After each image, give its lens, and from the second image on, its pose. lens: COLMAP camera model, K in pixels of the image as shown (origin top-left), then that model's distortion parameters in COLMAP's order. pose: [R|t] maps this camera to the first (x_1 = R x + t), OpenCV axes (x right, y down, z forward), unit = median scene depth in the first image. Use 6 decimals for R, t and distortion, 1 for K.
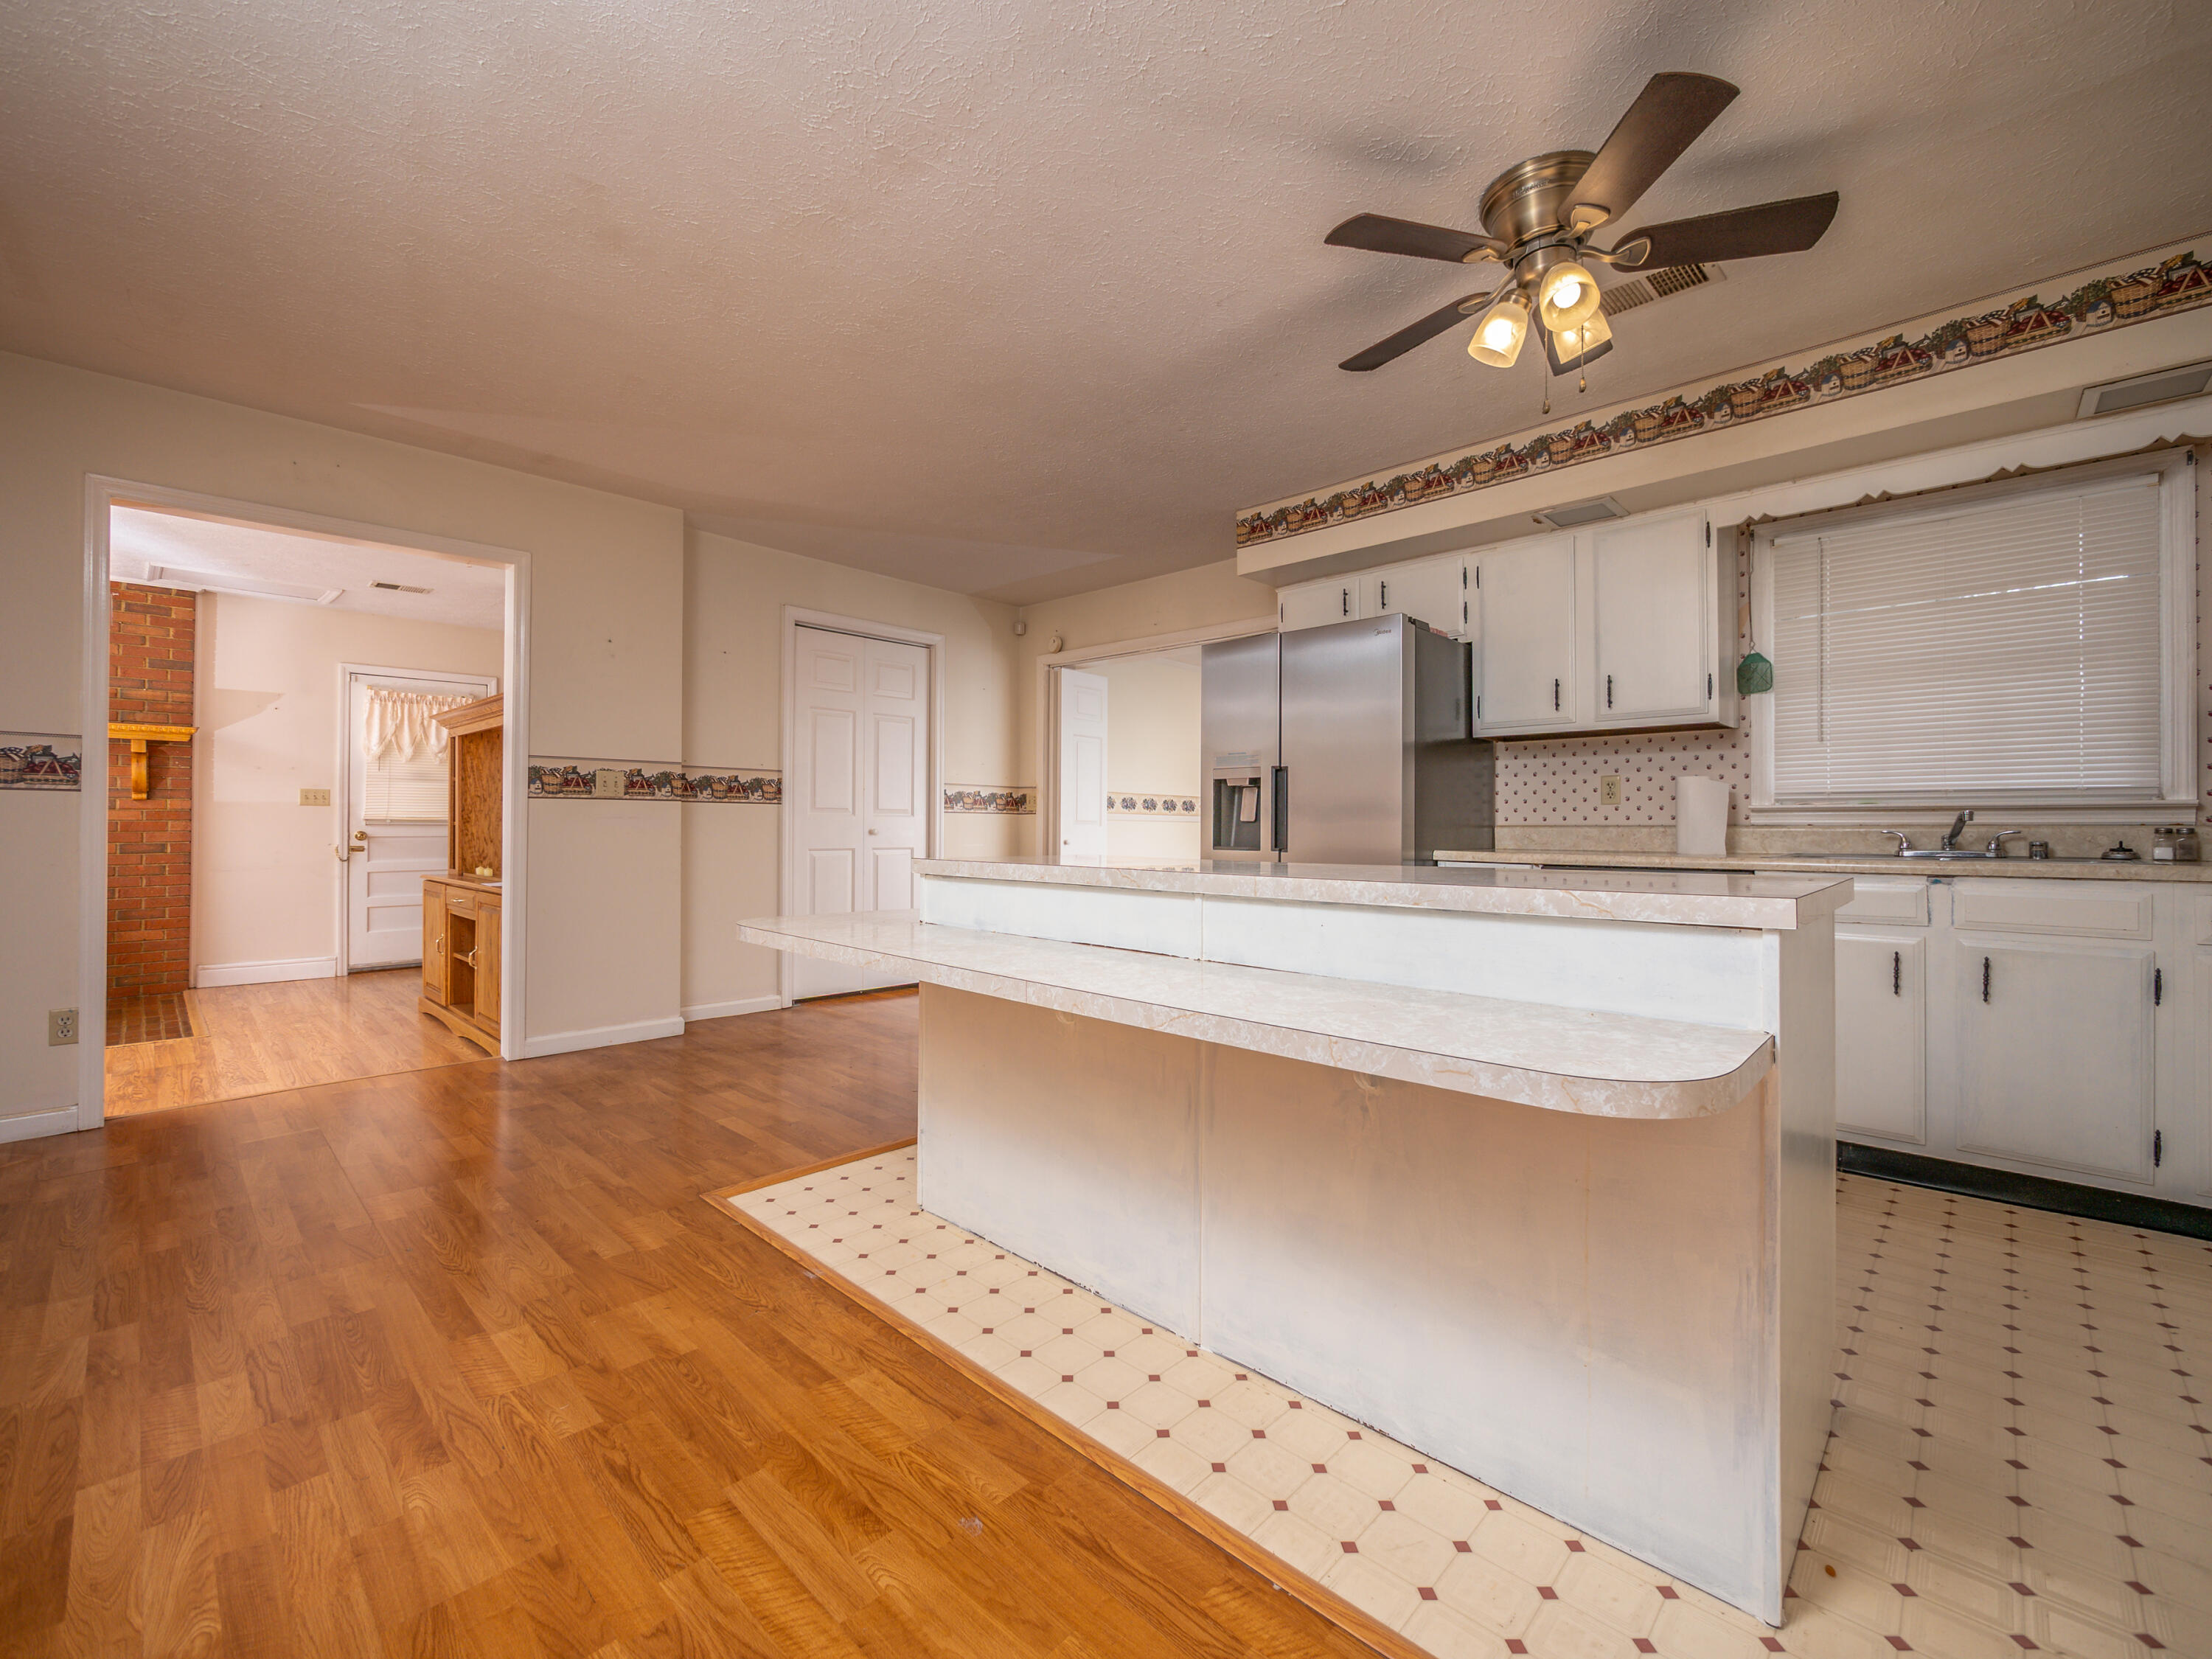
lens RADIAL K [[921.0, 0, 1099.2], [0, 921.0, 824.4], [0, 0, 1]] dist [0.000739, 0.000423]
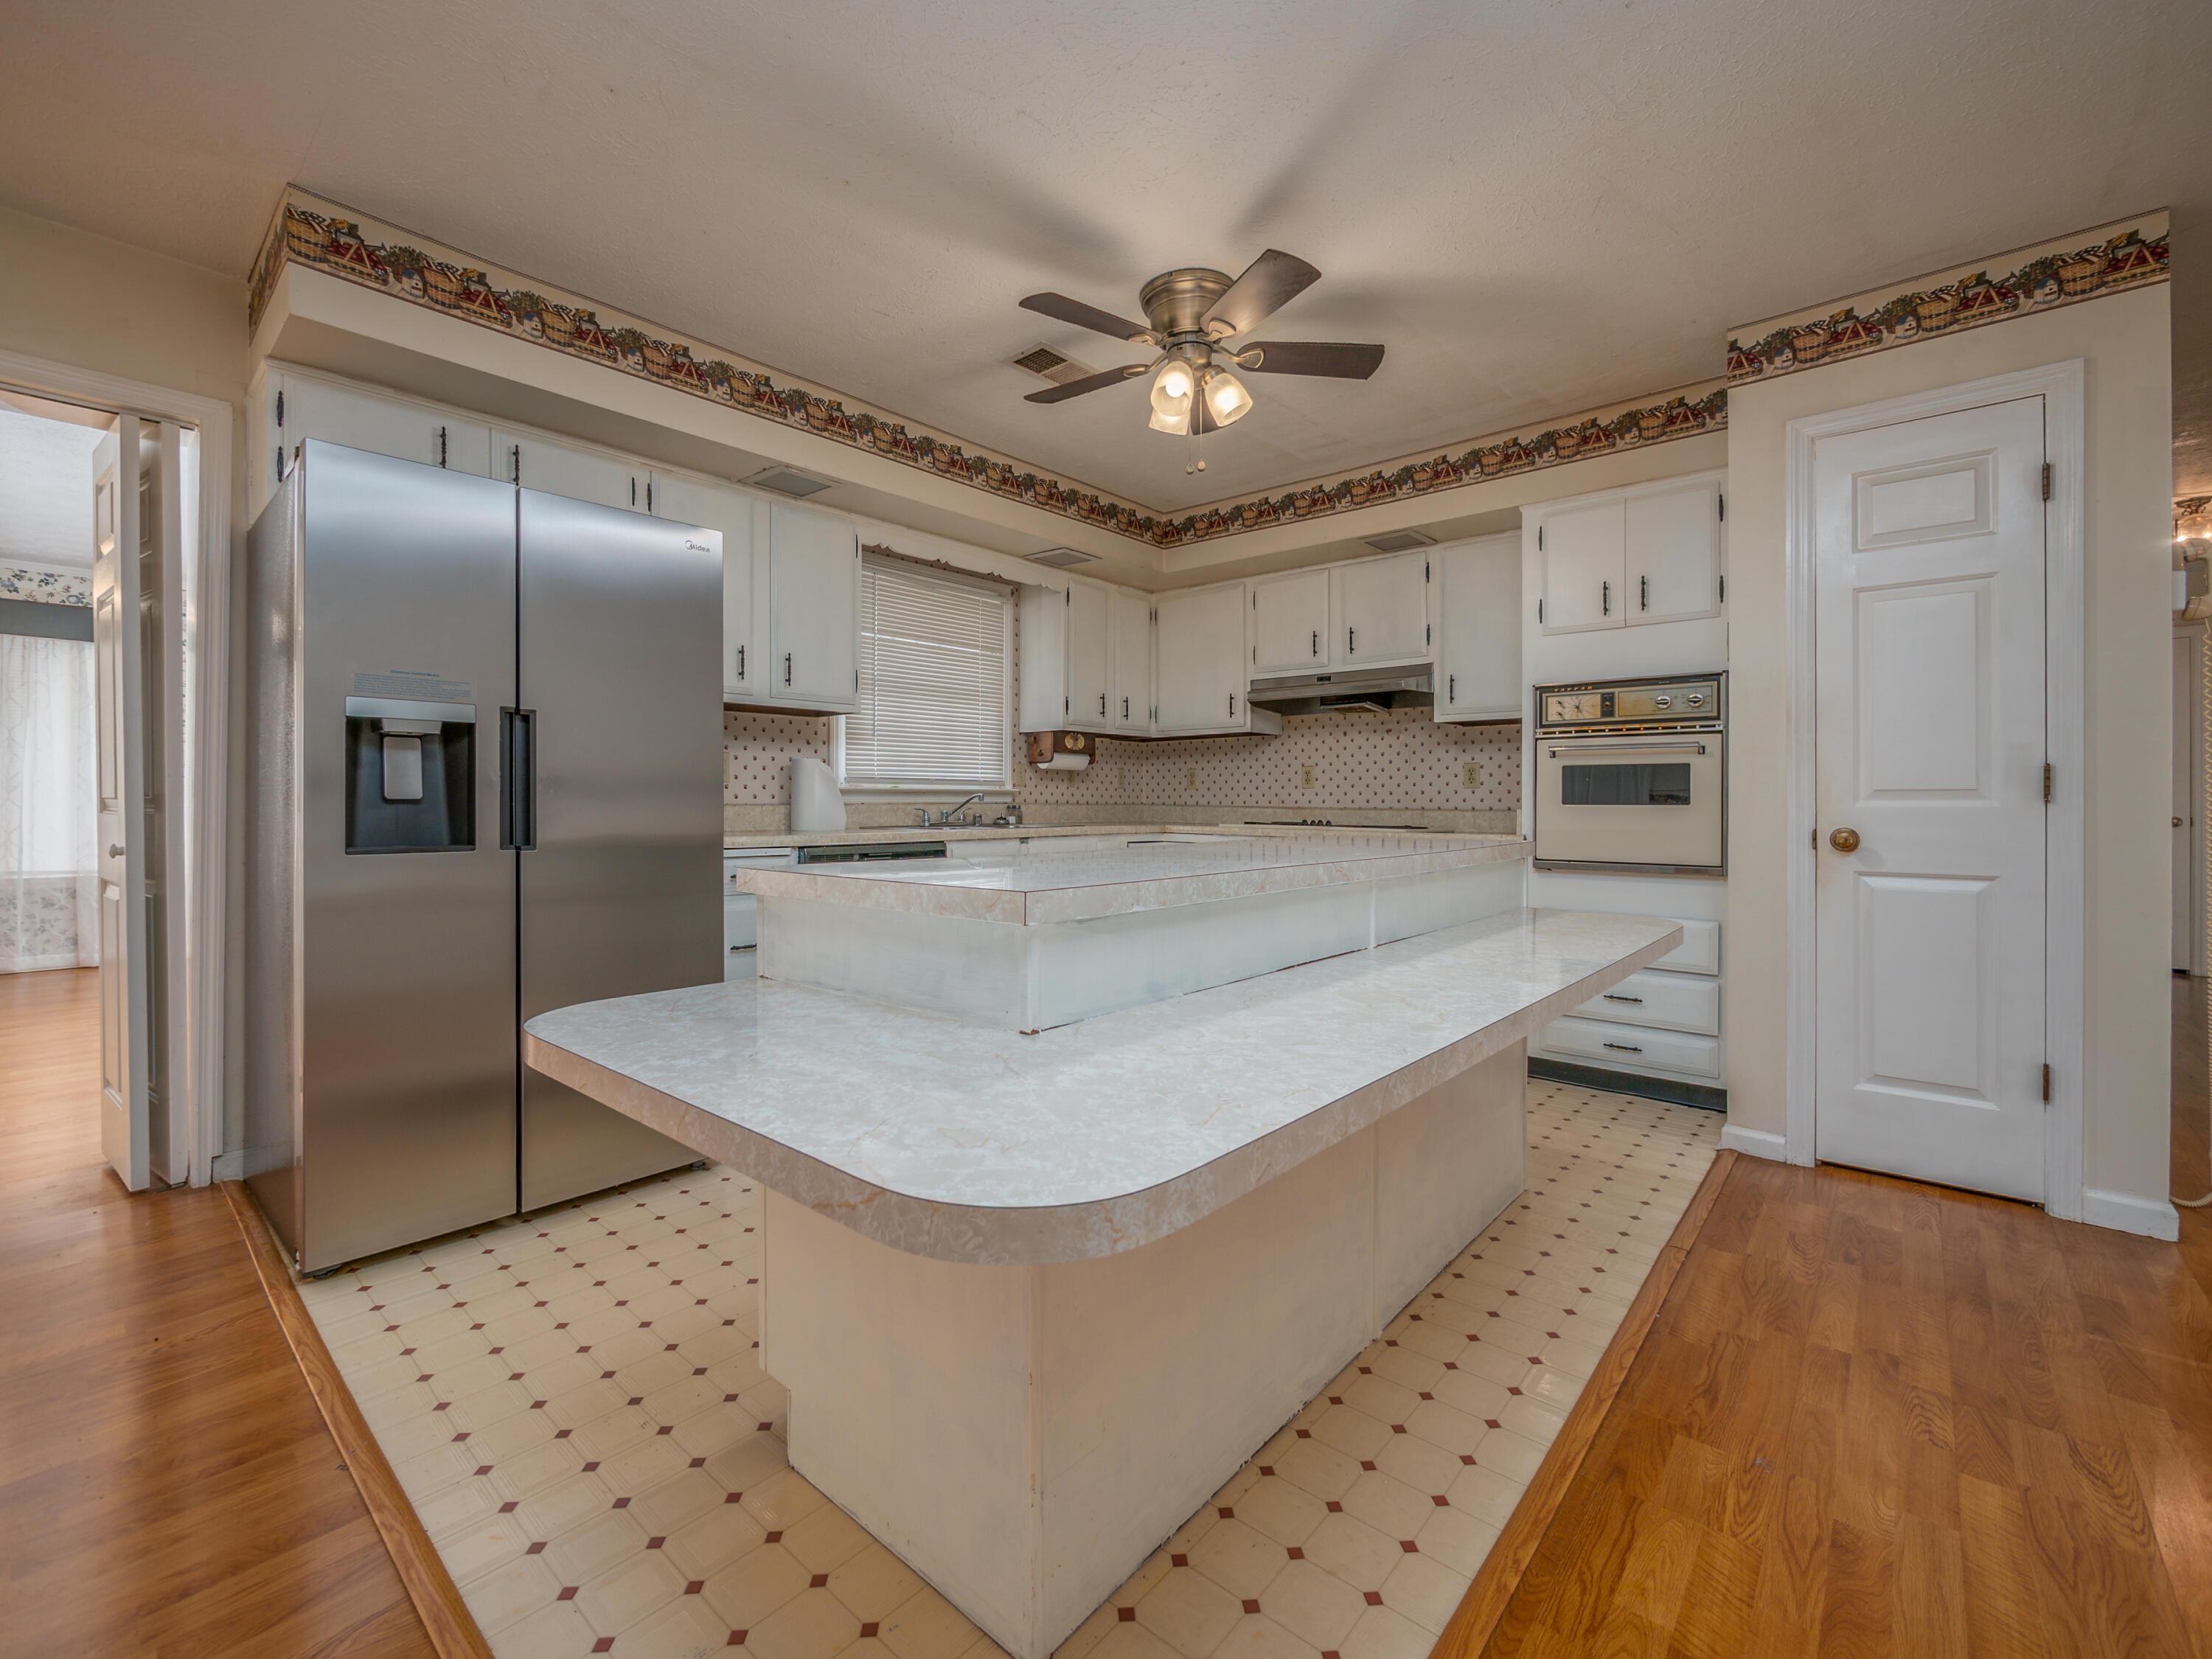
lens RADIAL K [[925.2, 0, 1097.2], [0, 925.2, 806.1], [0, 0, 1]] dist [-0.001426, -0.000231]
pose [[-0.035795, -0.008584, 0.999322, -0.466882], [-0.003830, 0.999957, 0.008453, -0.007246], [-0.999352, -0.003525, -0.035826, 0.718670]]
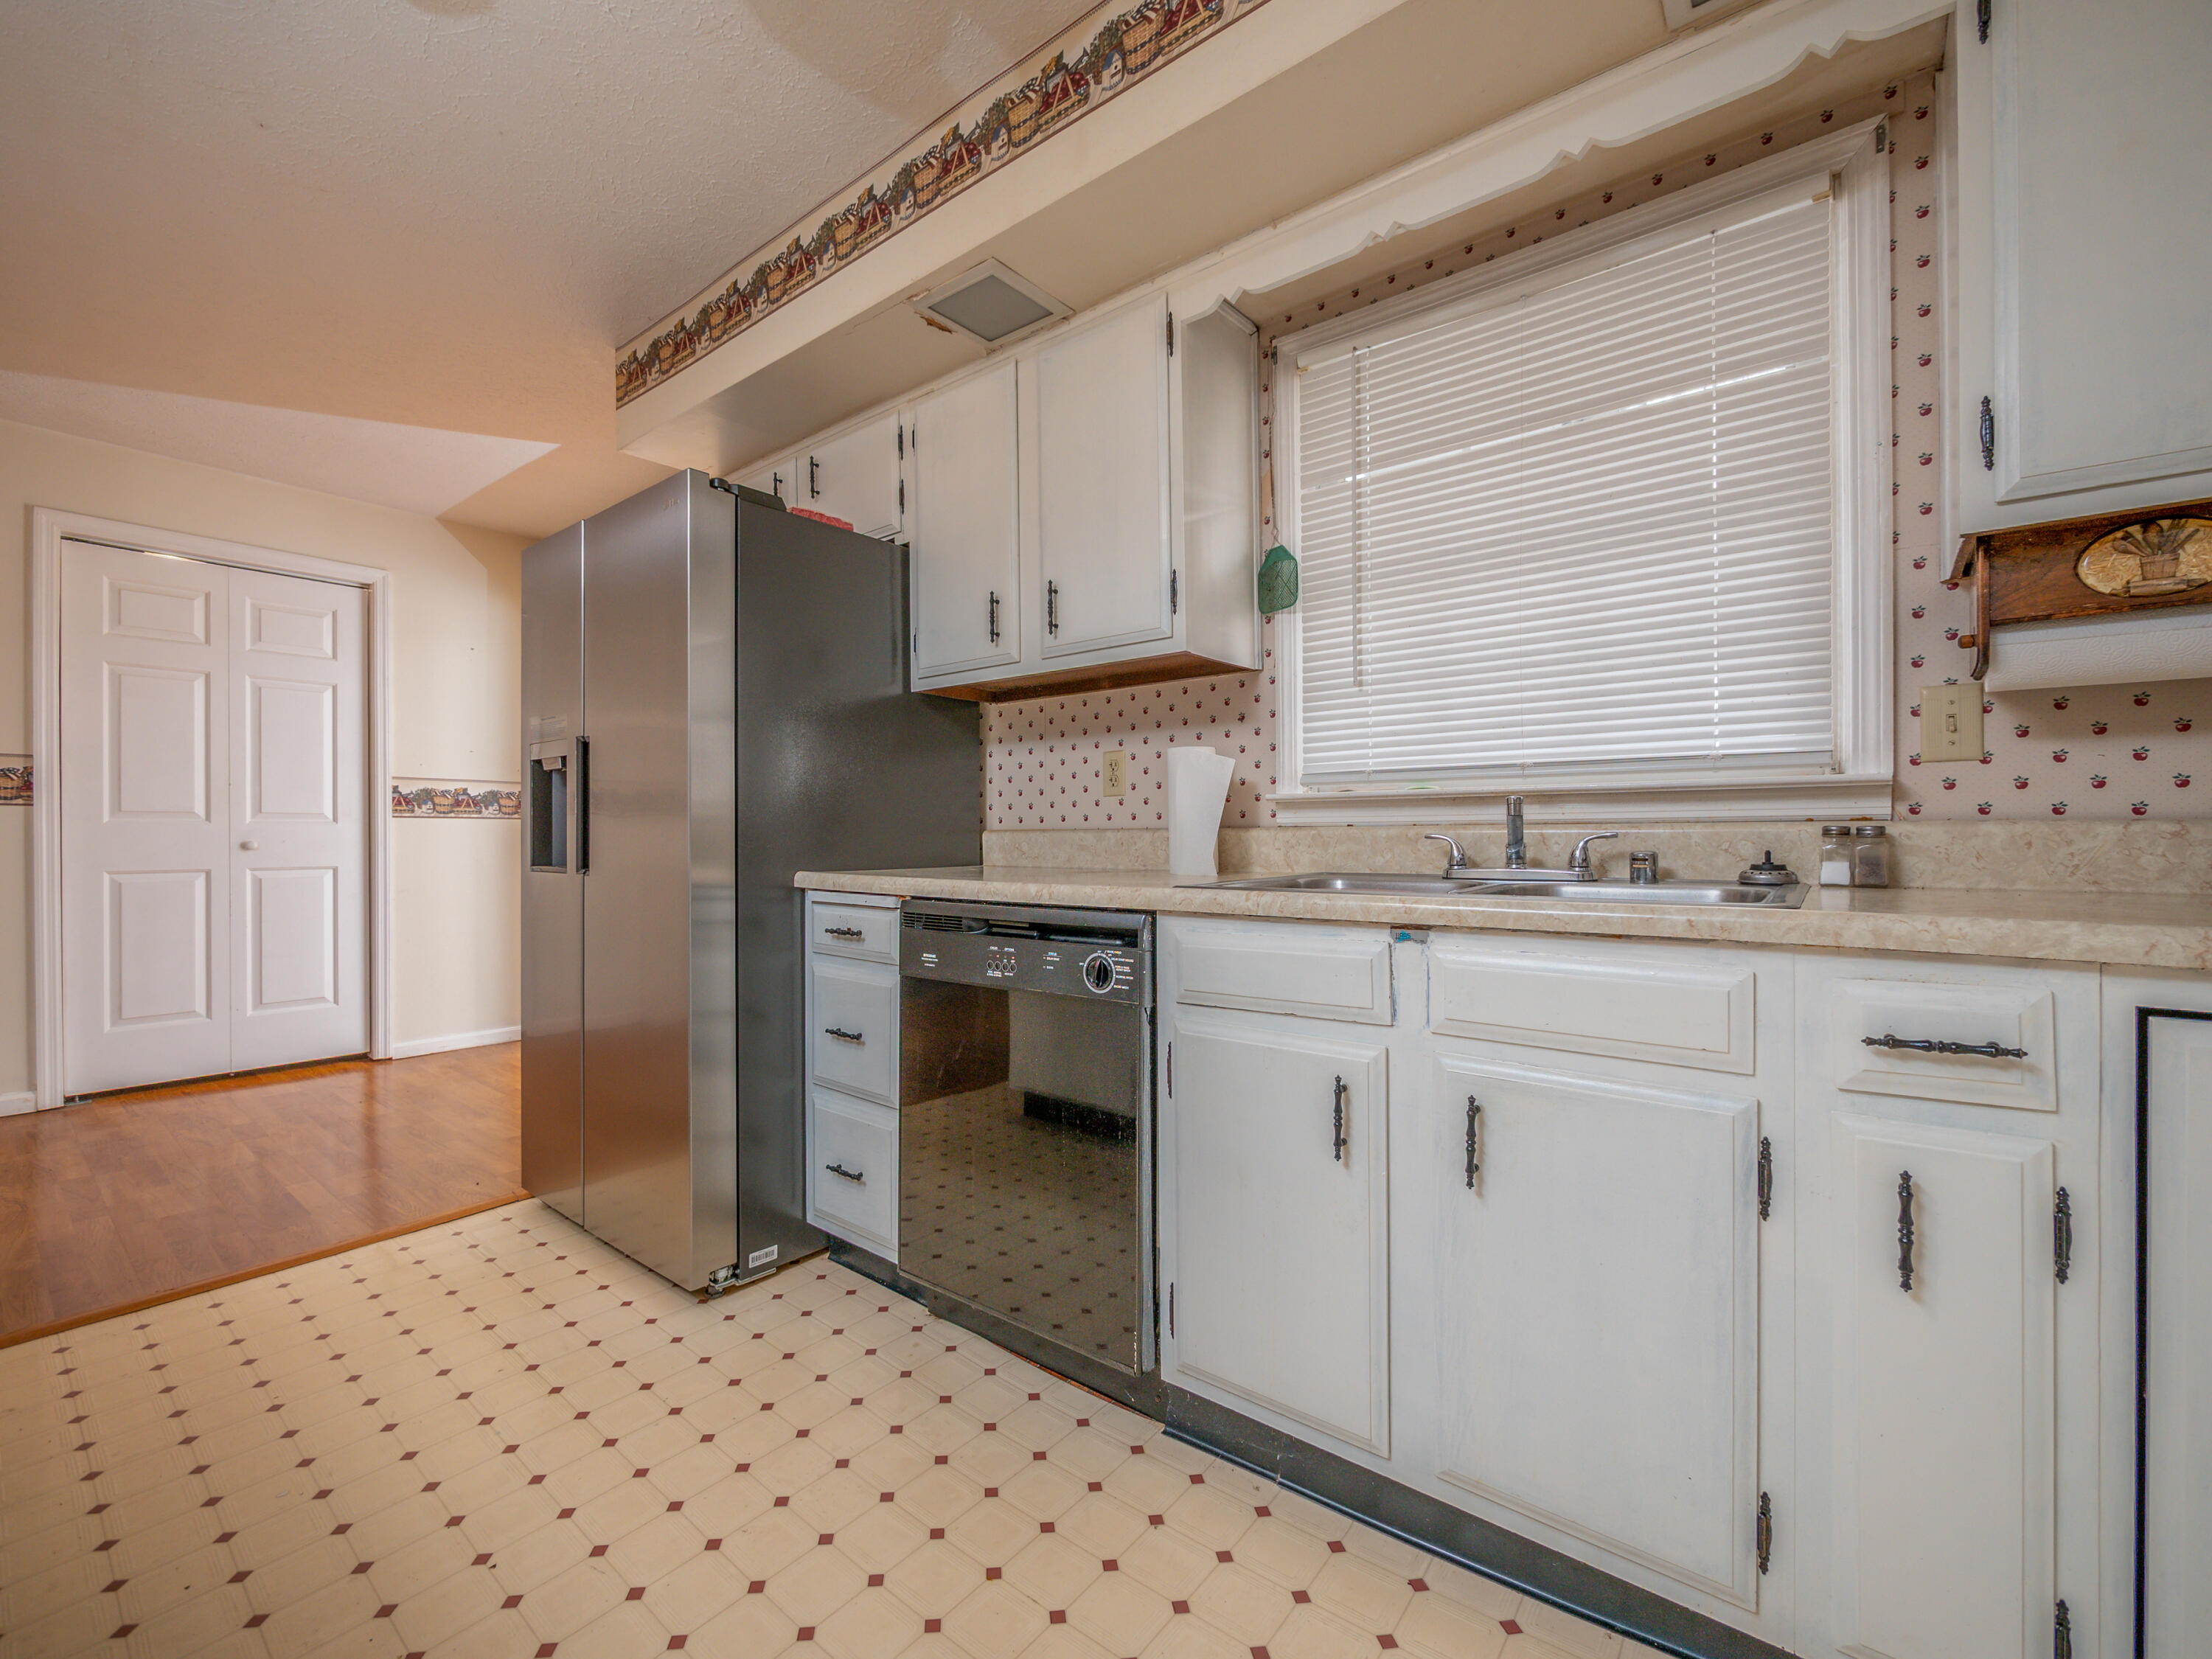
lens RADIAL K [[913.3, 0, 1104.8], [0, 913.3, 836.1], [0, 0, 1]] dist [-0.000893, 0.000153]
pose [[0.996587, -0.007747, 0.082182, 0.547207], [0.007326, 0.999958, 0.005417, 0.003164], [-0.082221, -0.004796, 0.996603, 0.403448]]
